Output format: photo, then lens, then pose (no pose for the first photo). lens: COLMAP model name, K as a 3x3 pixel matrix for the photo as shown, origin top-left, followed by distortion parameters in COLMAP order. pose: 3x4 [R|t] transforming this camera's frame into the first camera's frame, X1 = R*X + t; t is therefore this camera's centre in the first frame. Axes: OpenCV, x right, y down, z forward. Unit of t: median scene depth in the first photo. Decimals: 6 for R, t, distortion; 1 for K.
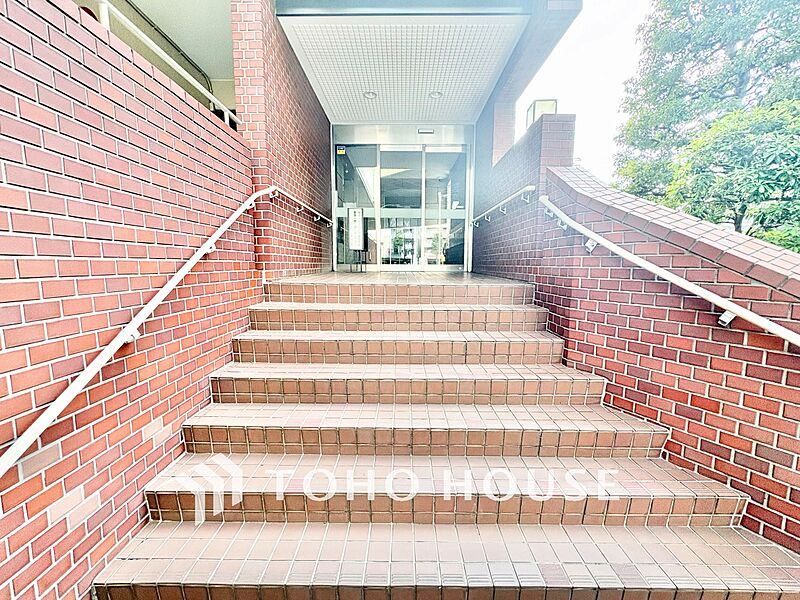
lens RADIAL K [[319.9, 0, 400.0], [0, 319.9, 300.0], [0, 0, 1]] dist [-0.001596, 0.000505]
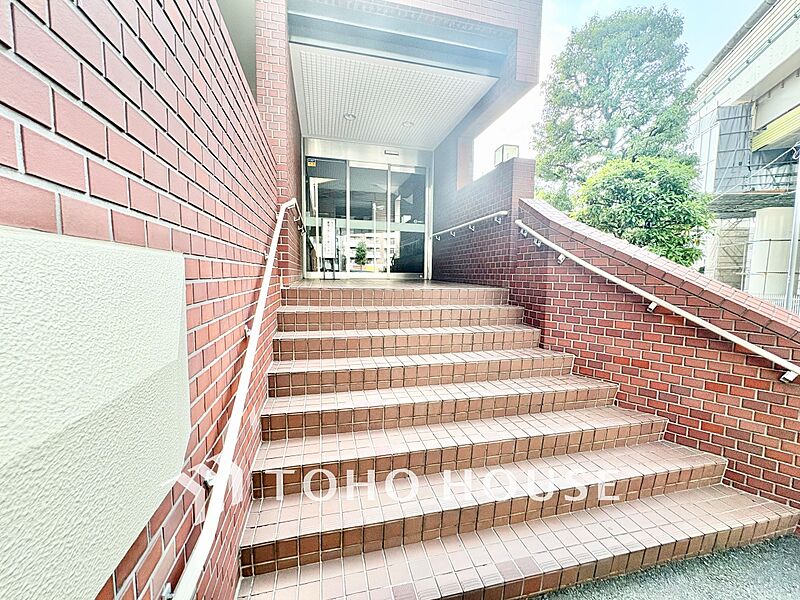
lens RADIAL K [[319.9, 0, 400.0], [0, 319.9, 300.0], [0, 0, 1]] dist [-0.001596, 0.000505]
pose [[0.969709, -0.012813, 0.243928, -0.333568], [0.019849, 0.999454, -0.026407, 0.024381], [-0.243457, 0.030449, 0.969434, -0.132351]]
